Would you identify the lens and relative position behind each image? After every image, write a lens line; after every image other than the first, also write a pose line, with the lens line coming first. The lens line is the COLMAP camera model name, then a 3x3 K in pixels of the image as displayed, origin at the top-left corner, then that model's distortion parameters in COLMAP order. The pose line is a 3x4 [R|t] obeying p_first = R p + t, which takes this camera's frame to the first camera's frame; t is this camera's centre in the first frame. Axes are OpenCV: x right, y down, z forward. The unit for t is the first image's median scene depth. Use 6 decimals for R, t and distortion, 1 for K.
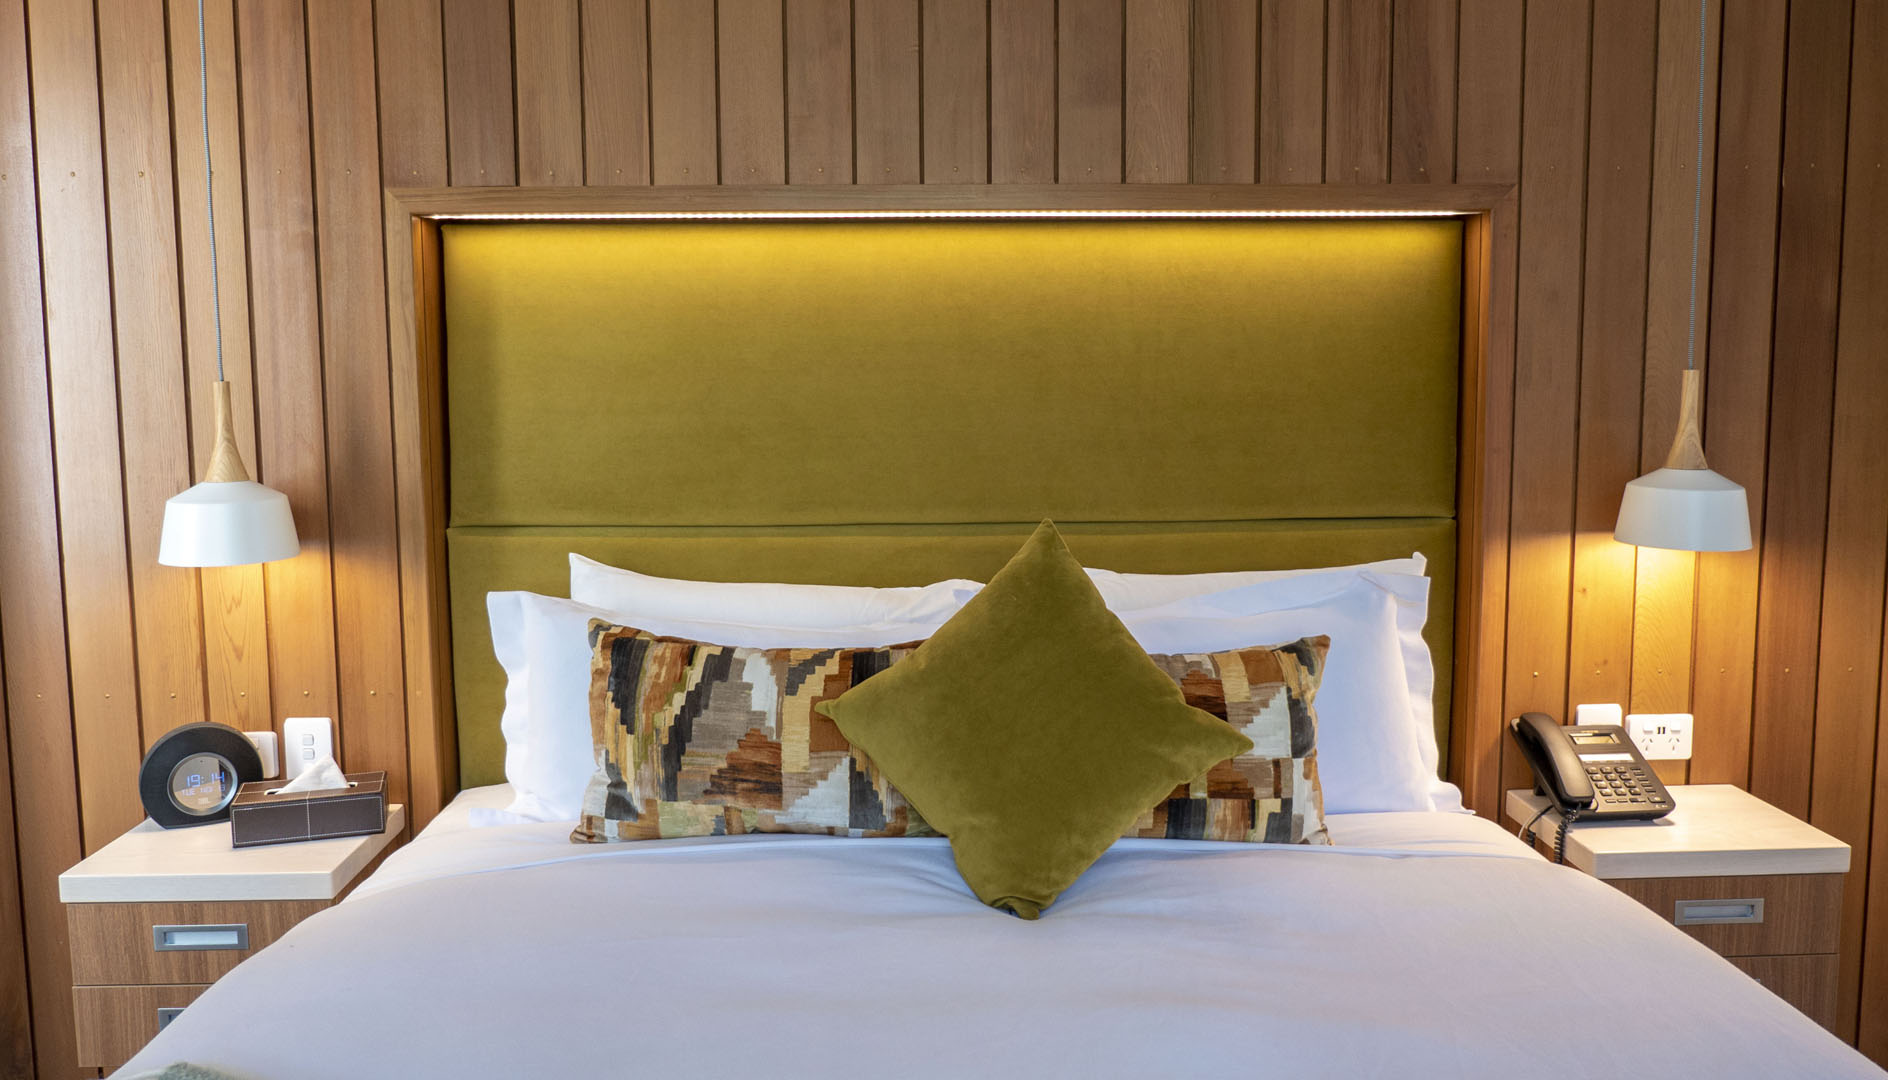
lens RADIAL K [[1509.3, 0, 946.5], [0, 1509.3, 520.2], [0, 0, 1]] dist [-0.001131, -0.003843]
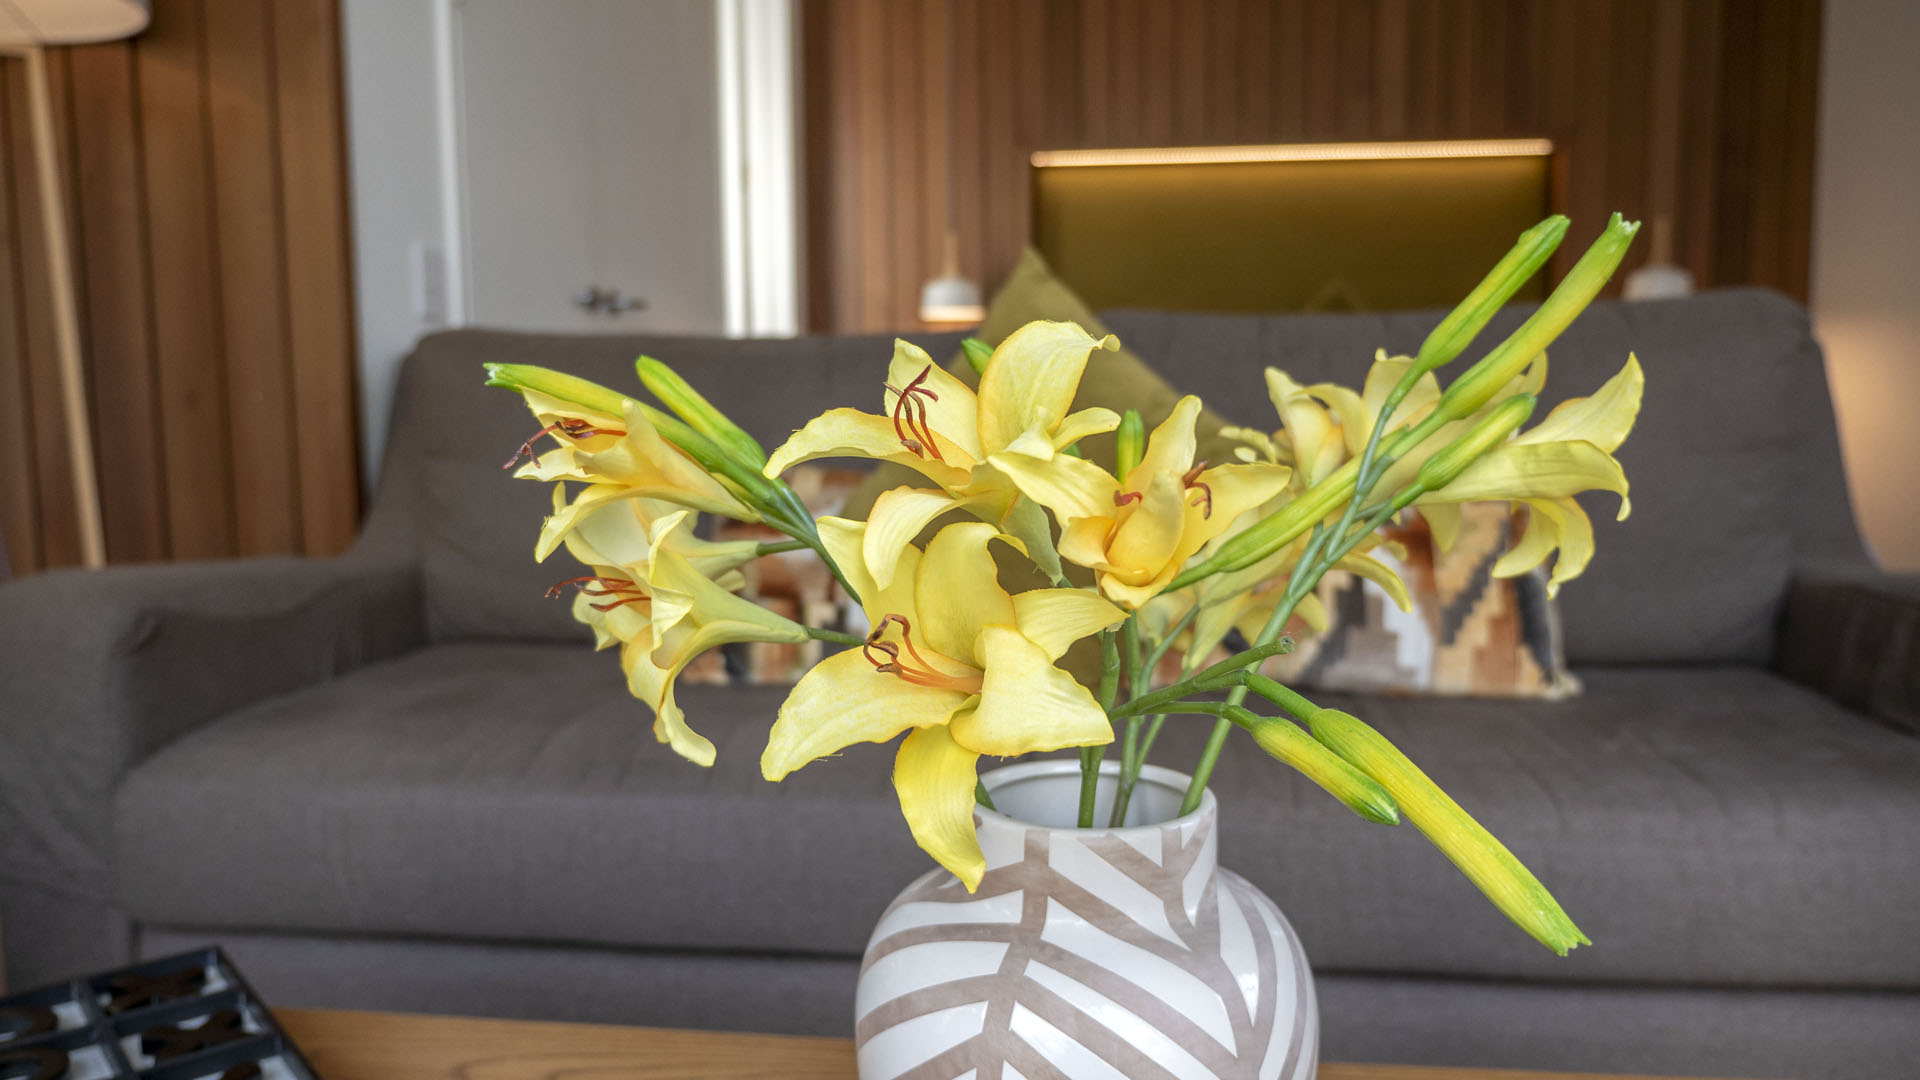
lens RADIAL K [[1438.9, 0, 962.3], [0, 1438.9, 533.3], [0, 0, 1]] dist [-0.008648, 0.000409]
pose [[0.988720, 0.008177, -0.149554, -0.141605], [-0.009149, 0.999941, -0.005814, 0.341620], [0.149497, 0.007116, 0.988737, -1.017193]]
